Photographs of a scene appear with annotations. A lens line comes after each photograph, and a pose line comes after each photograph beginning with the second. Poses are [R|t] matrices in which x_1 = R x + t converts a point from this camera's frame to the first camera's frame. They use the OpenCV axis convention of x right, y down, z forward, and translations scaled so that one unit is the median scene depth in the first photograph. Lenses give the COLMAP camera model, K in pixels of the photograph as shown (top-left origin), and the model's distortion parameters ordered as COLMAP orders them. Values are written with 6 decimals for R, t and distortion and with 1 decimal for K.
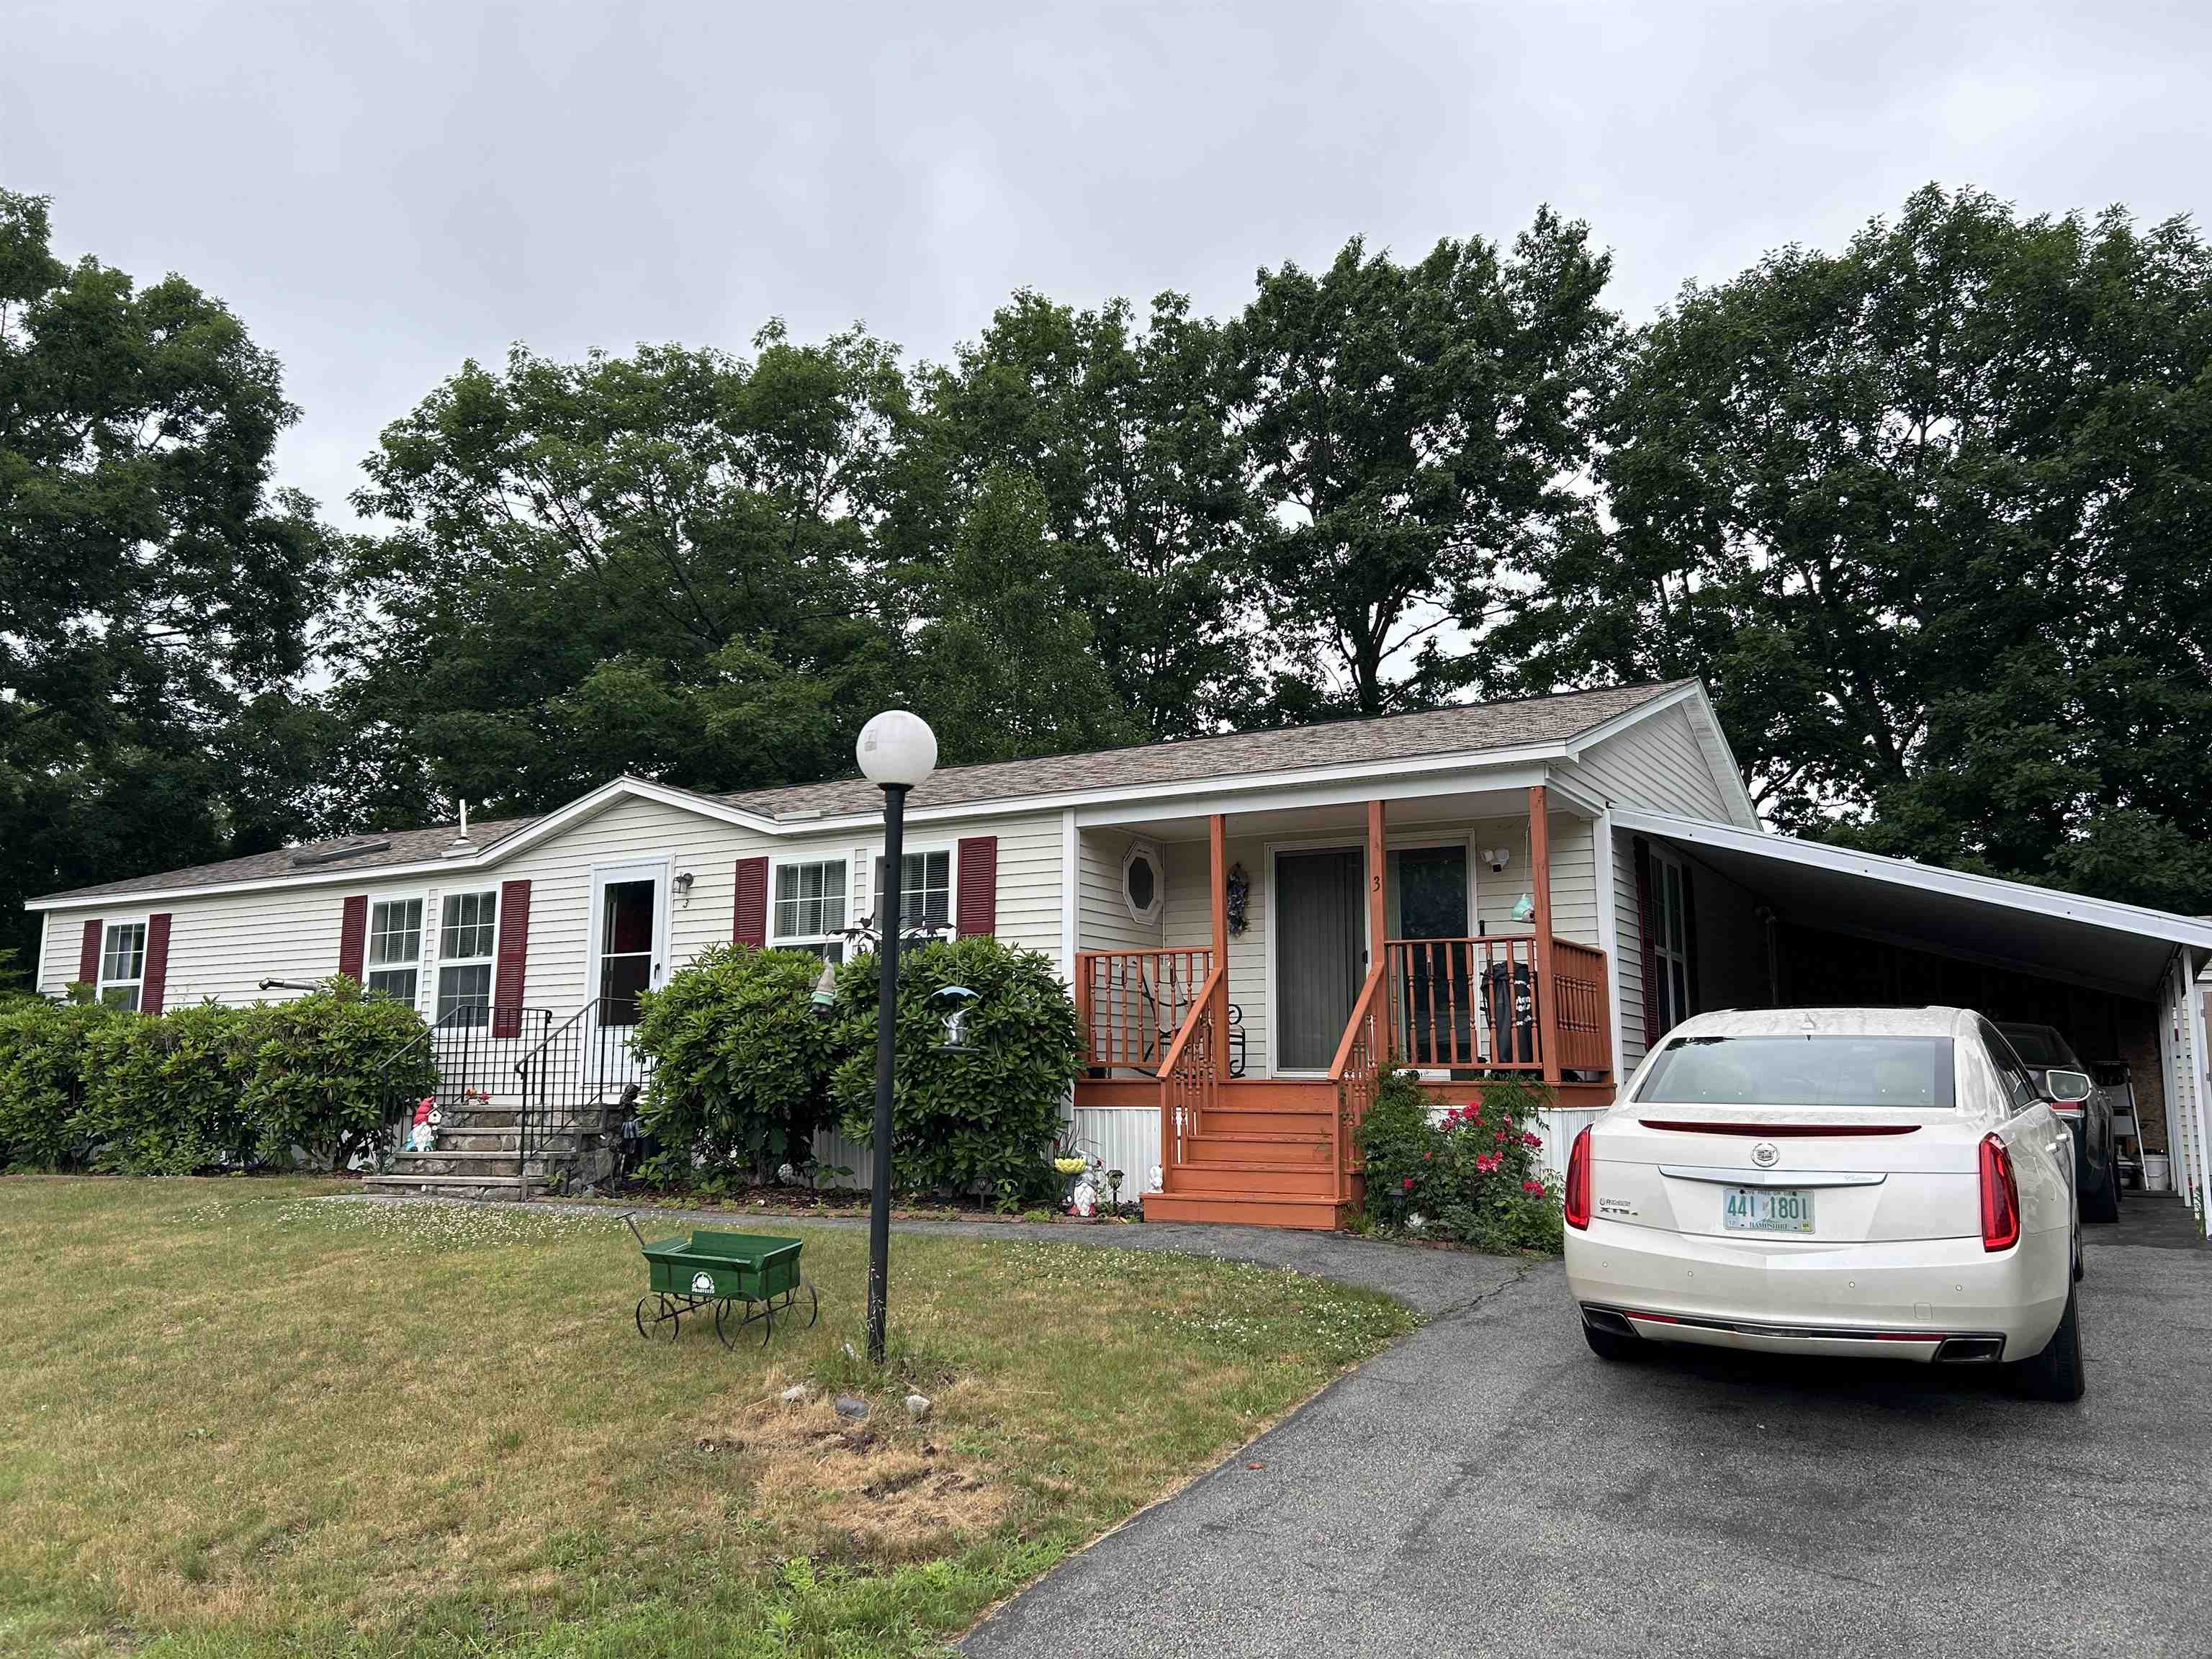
lens RADIAL K [[1632.5, 0, 1106.0], [0, 1632.5, 829.5], [0, 0, 1]] dist [0.067799, -0.063122]
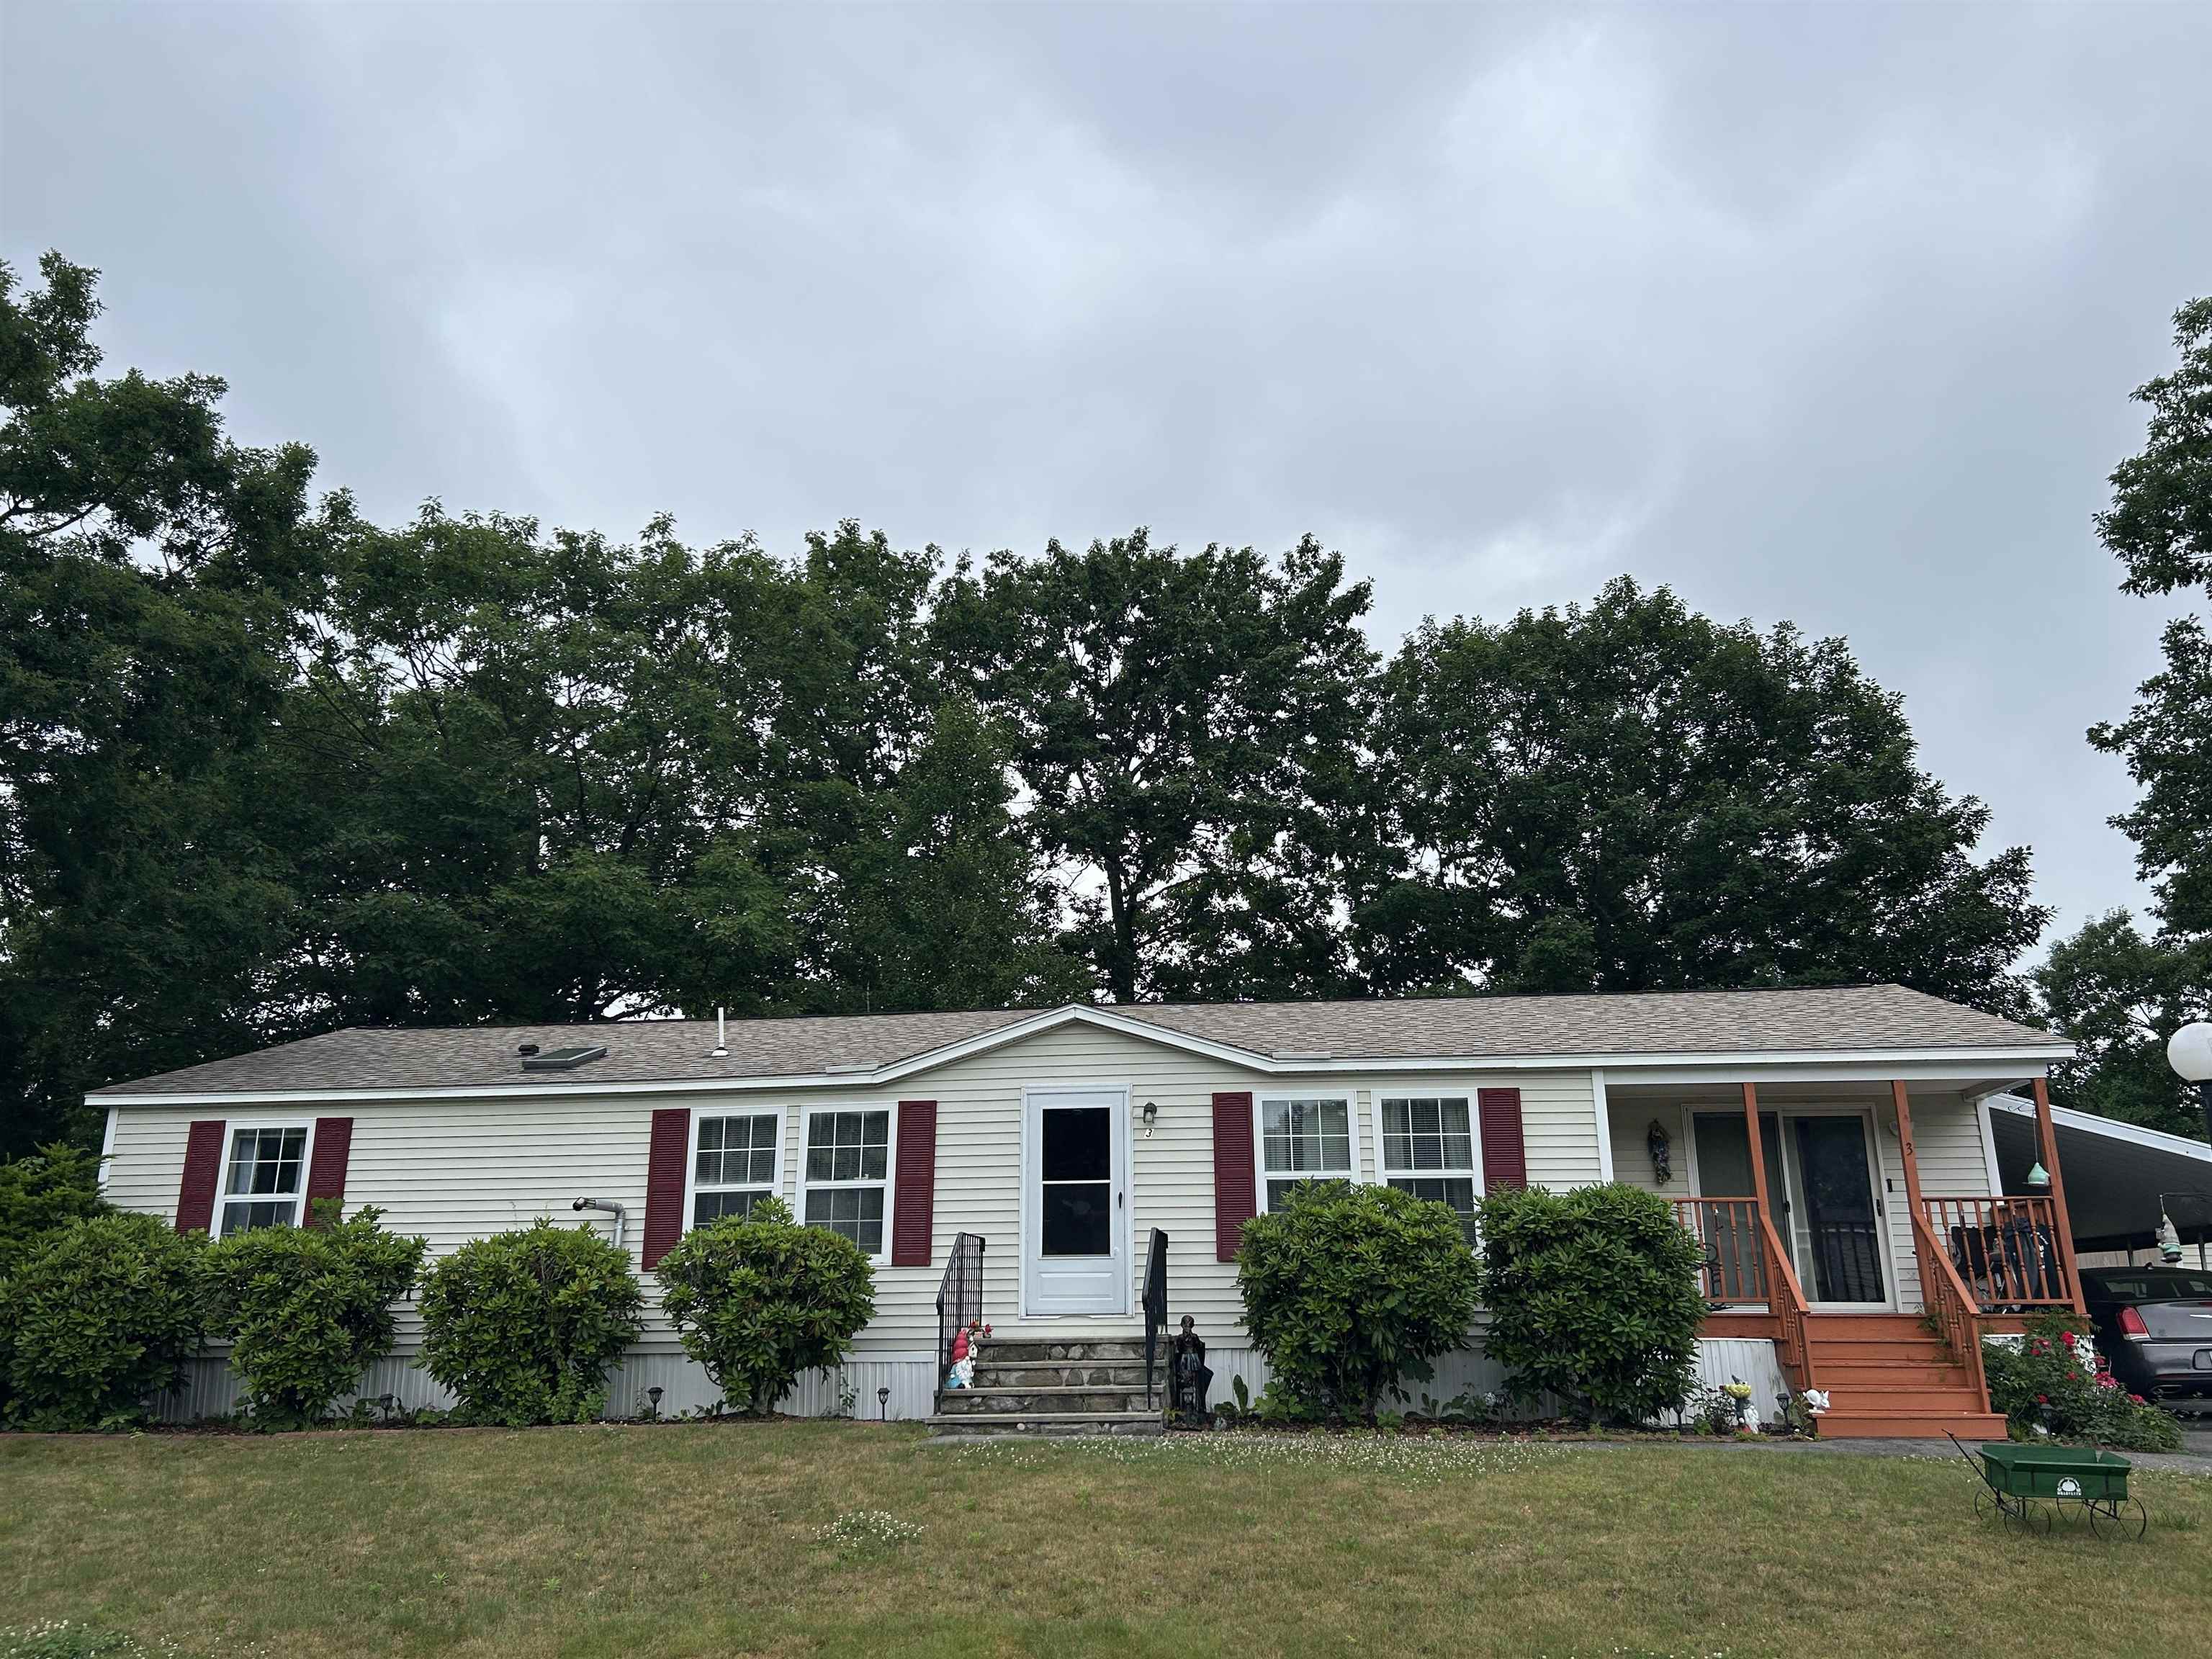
lens RADIAL K [[1634.8, 0, 1114.8], [0, 1634.8, 838.7], [0, 0, 1]] dist [0.112950, -0.214104]
pose [[0.922920, 0.103879, 0.370712, -0.629054], [-0.054348, 0.988421, -0.141667, 0.008844], [-0.381136, 0.110599, 0.917880, 0.041420]]
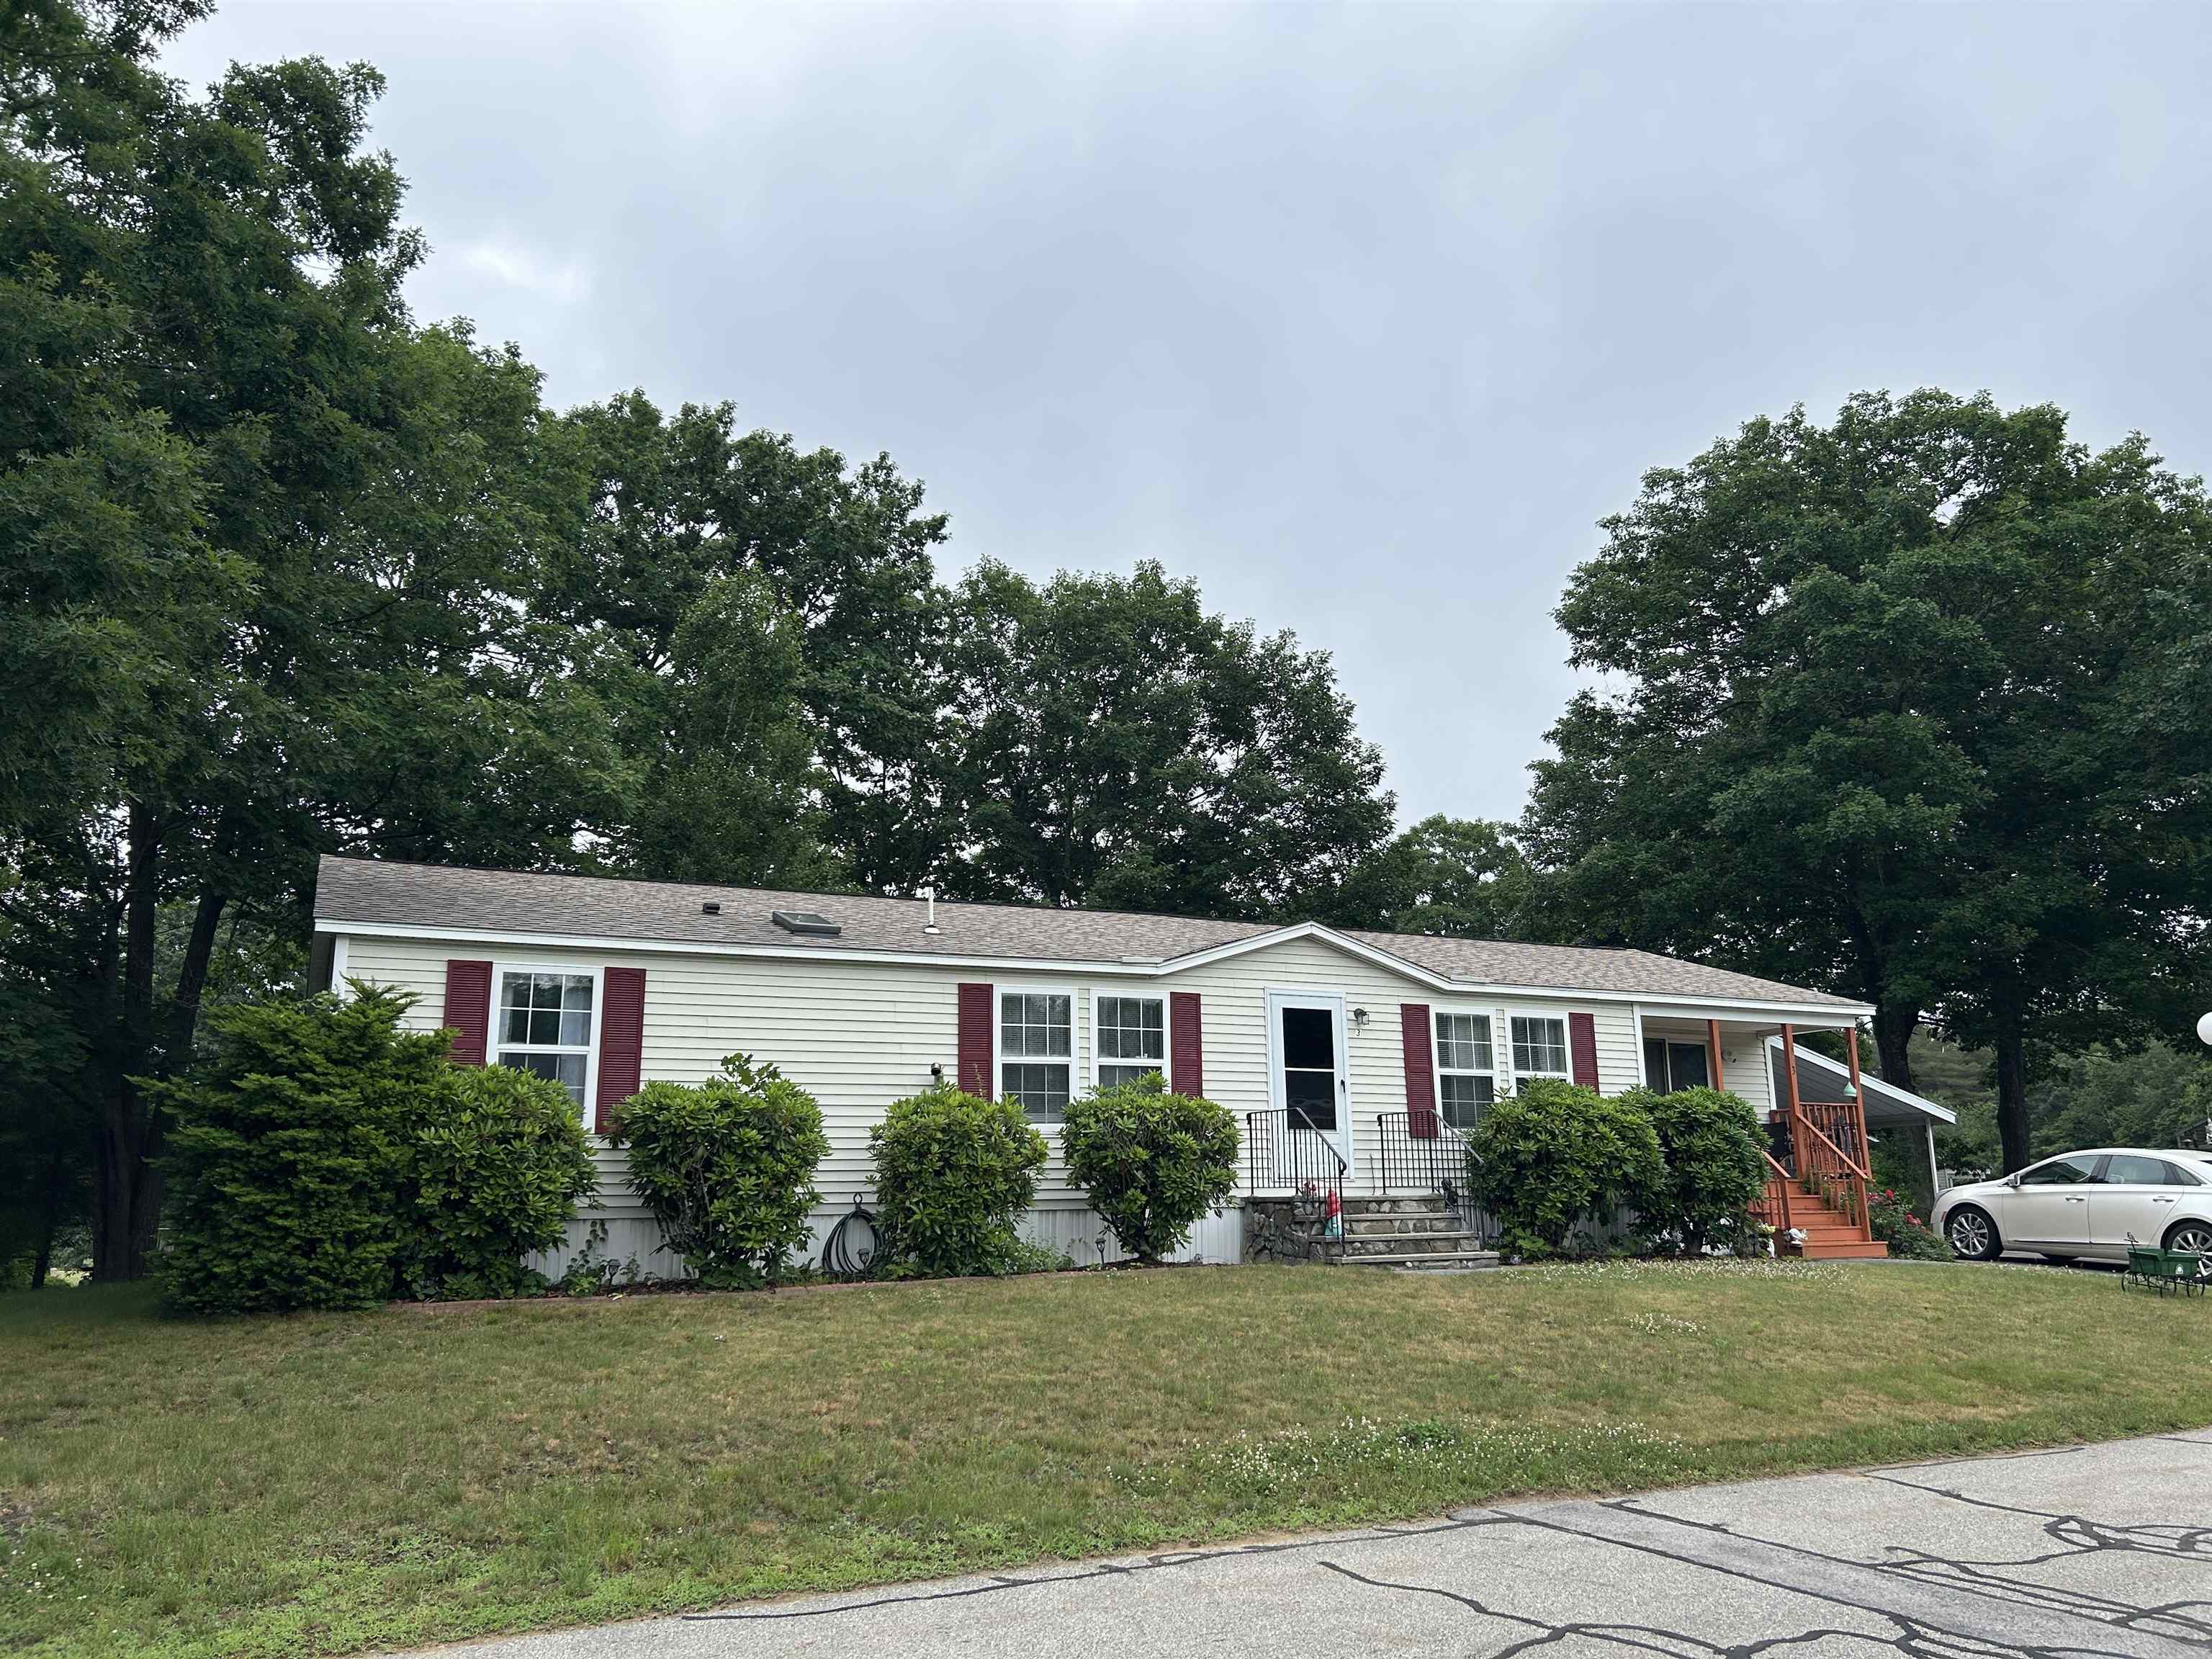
lens RADIAL K [[1587.4, 0, 1106.0], [0, 1587.4, 829.5], [0, 0, 1]] dist [0.145316, -0.350055]
pose [[0.570712, 0.175797, 0.802111, -1.279122], [-0.120090, 0.984181, -0.130255, 0.069251], [-0.812321, -0.021988, 0.582796, 0.416031]]
